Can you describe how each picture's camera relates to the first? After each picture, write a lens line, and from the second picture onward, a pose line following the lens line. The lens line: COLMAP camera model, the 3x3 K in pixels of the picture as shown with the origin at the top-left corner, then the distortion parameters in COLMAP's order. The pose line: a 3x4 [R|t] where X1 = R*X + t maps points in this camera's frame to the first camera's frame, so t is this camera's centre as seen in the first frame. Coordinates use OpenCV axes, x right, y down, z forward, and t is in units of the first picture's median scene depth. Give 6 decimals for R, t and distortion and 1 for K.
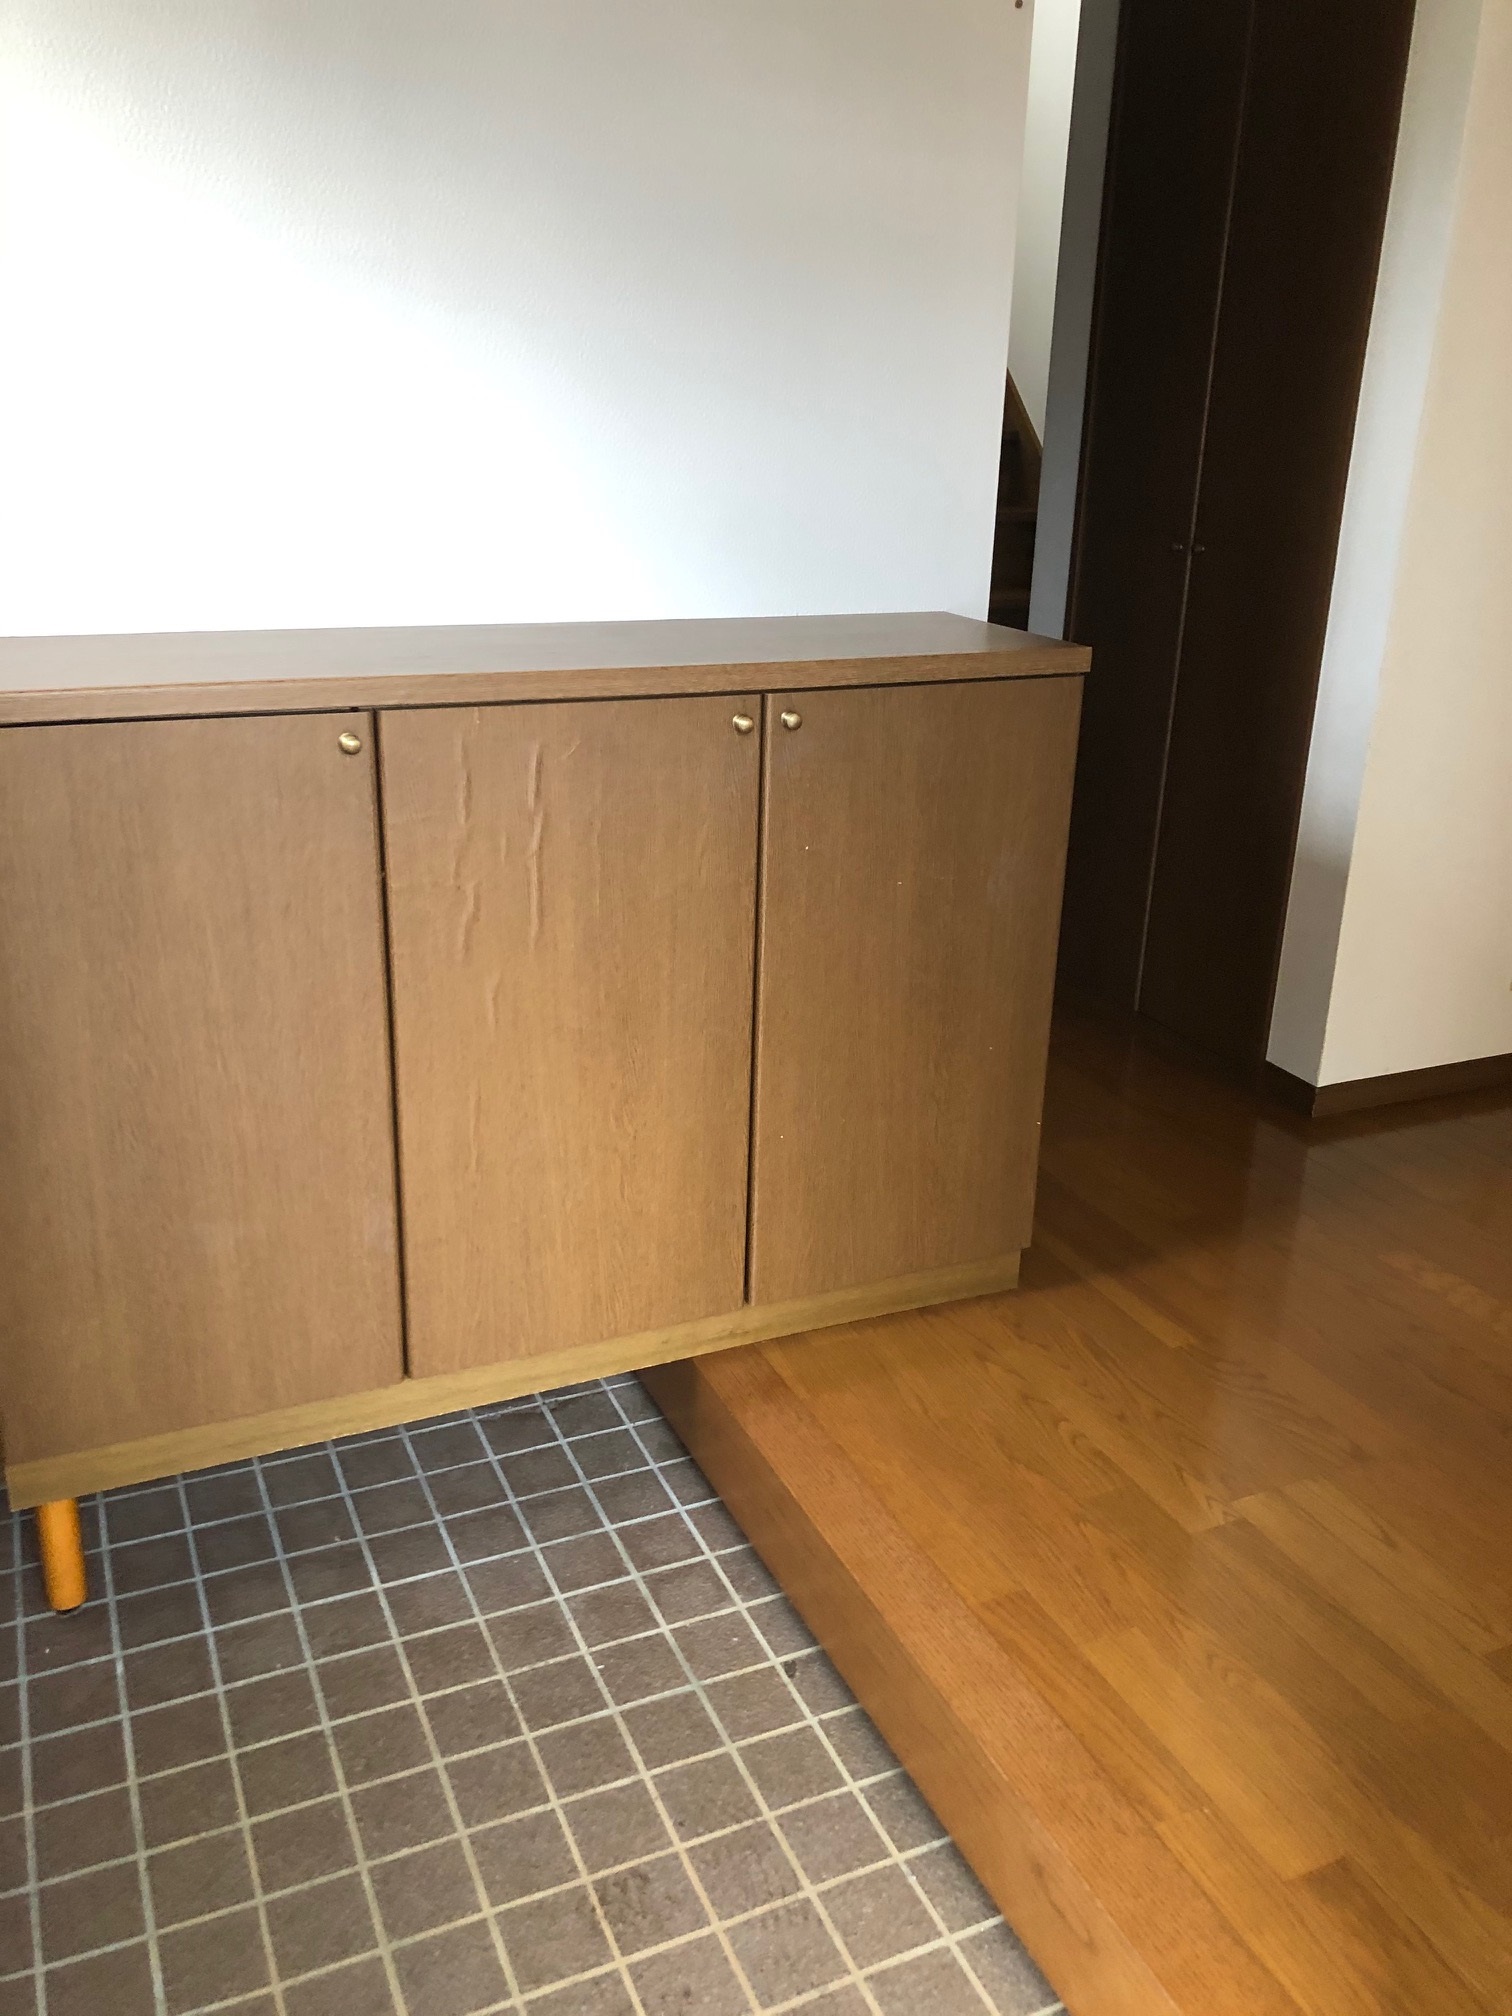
lens RADIAL K [[1663.3, 0, 756.0], [0, 1663.3, 1008.0], [0, 0, 1]] dist [0.118599, -0.272524]
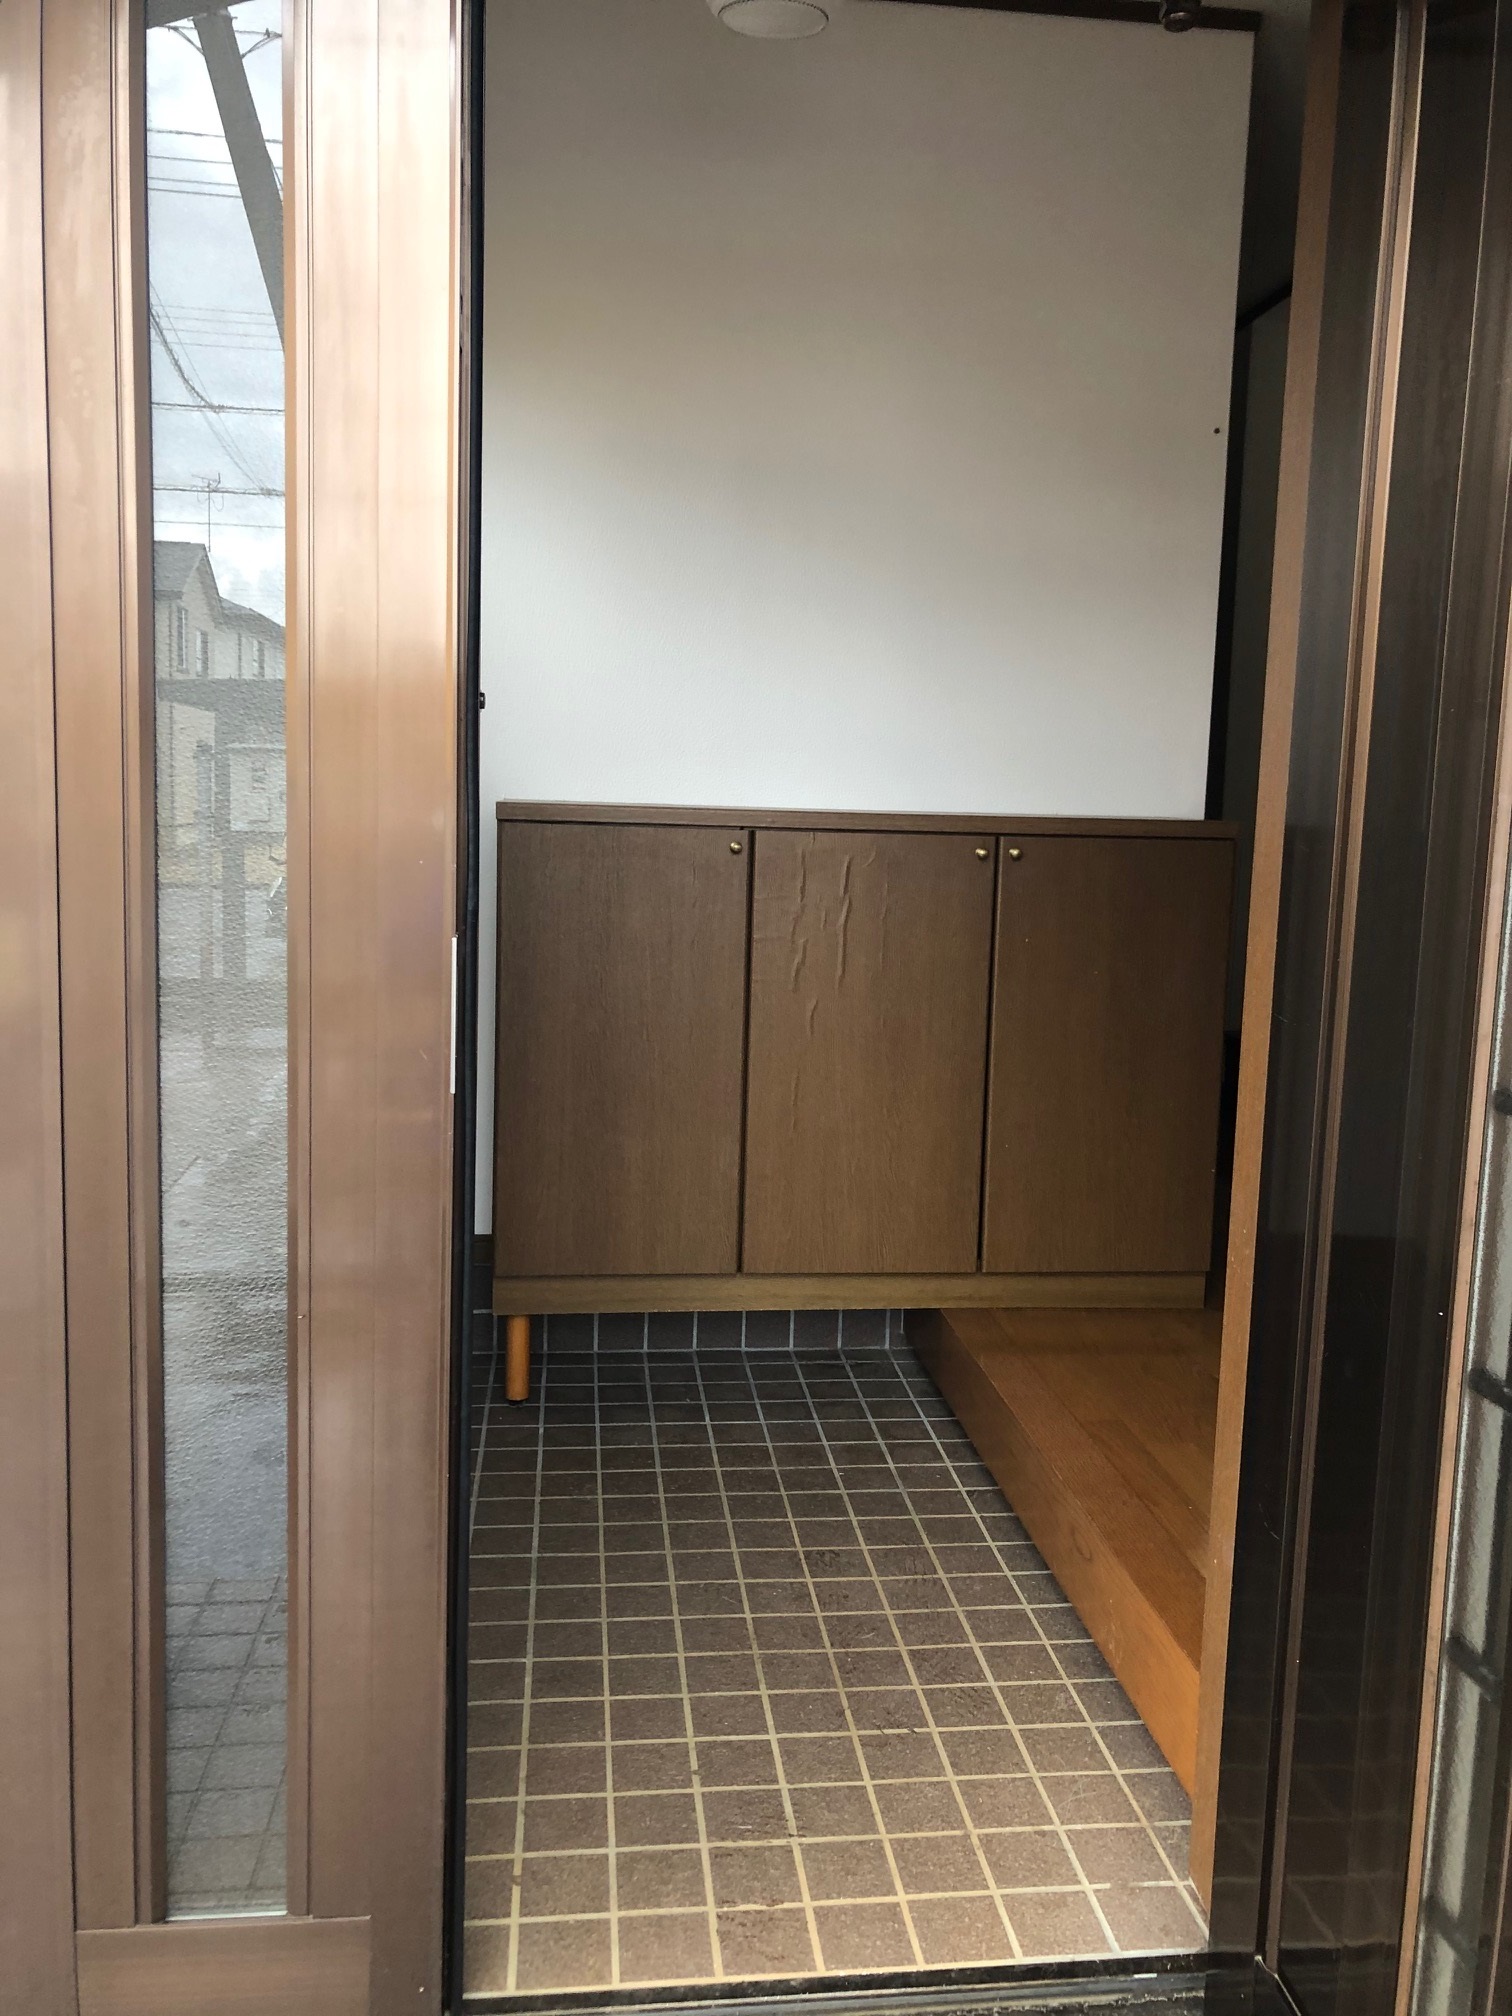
lens RADIAL K [[1663.3, 0, 756.0], [0, 1663.3, 1008.0], [0, 0, 1]] dist [0.118599, -0.272524]
pose [[0.953201, 0.041250, -0.299511, 0.261620], [-0.107552, 0.972111, -0.208403, 0.316660], [0.282561, 0.230863, 0.931054, -0.480549]]
